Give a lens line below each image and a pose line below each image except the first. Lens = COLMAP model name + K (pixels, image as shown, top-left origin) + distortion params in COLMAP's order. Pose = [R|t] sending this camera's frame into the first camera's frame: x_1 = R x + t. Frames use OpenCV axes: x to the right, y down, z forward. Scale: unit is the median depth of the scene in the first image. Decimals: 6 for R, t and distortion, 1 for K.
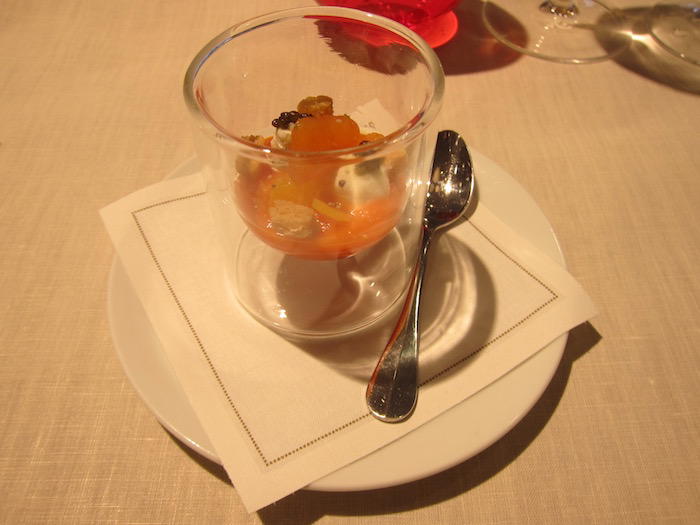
lens RADIAL K [[628.4, 0, 350.0], [0, 628.4, 262.5], [0, 0, 1]] dist [-0.063377, 0.006825]
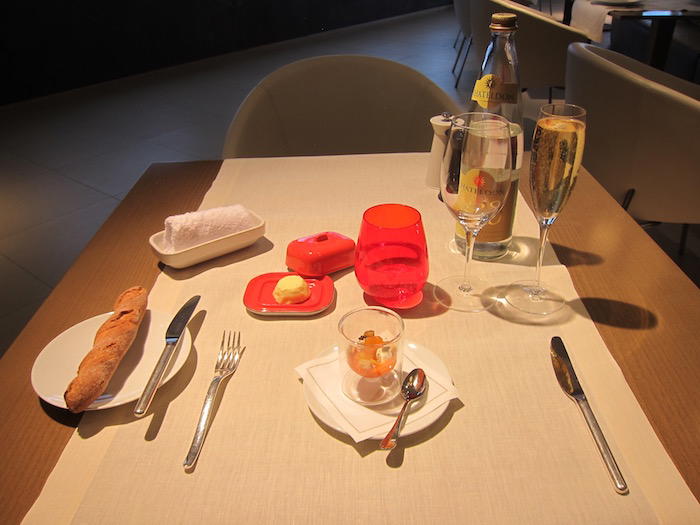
lens RADIAL K [[628.4, 0, 350.0], [0, 628.4, 262.5], [0, 0, 1]] dist [-0.063377, 0.006825]
pose [[0.999480, -0.022927, -0.022674, -0.064085], [0.013710, 0.938607, -0.344716, 0.489933], [0.029185, 0.344226, 0.938433, -2.031641]]
